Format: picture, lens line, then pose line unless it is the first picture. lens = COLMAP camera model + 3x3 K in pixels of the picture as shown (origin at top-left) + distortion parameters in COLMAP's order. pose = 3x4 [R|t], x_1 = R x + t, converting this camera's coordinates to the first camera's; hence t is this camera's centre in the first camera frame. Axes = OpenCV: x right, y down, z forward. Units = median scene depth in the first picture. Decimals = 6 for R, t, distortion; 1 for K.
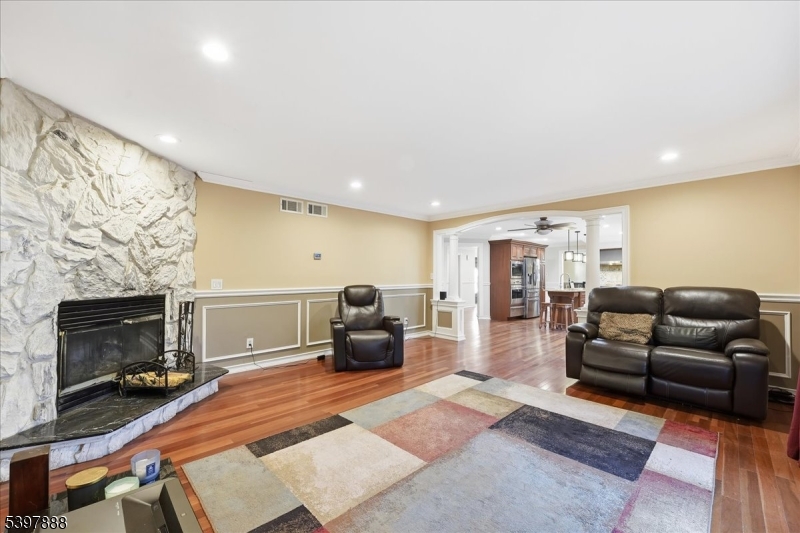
lens RADIAL K [[324.1, 0, 401.7], [0, 324.1, 274.2], [0, 0, 1]] dist [-0.018416, 0.000198]
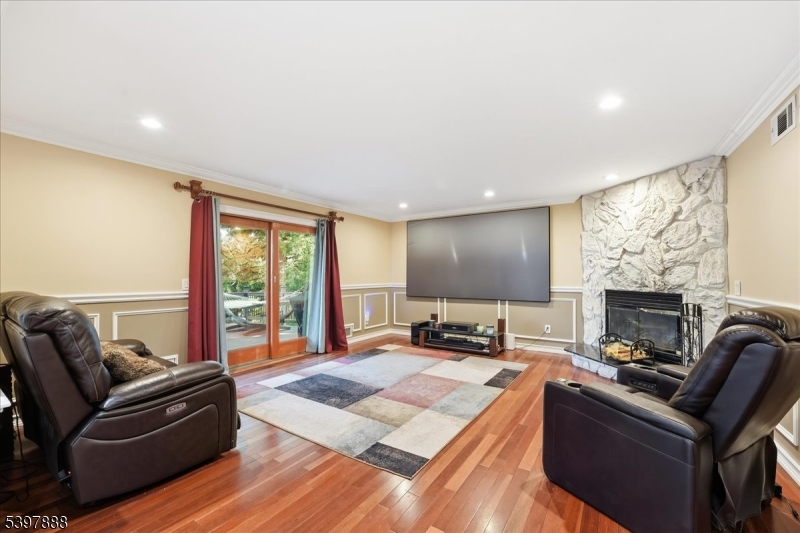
lens RADIAL K [[344.1, 0, 402.7], [0, 344.1, 274.1], [0, 0, 1]] dist [-0.015998, 0.000317]
pose [[-0.975490, -0.004221, -0.220004, 0.489262], [-0.001954, 0.999943, -0.010525, 0.013995], [0.220036, -0.009837, -0.975442, 2.309028]]
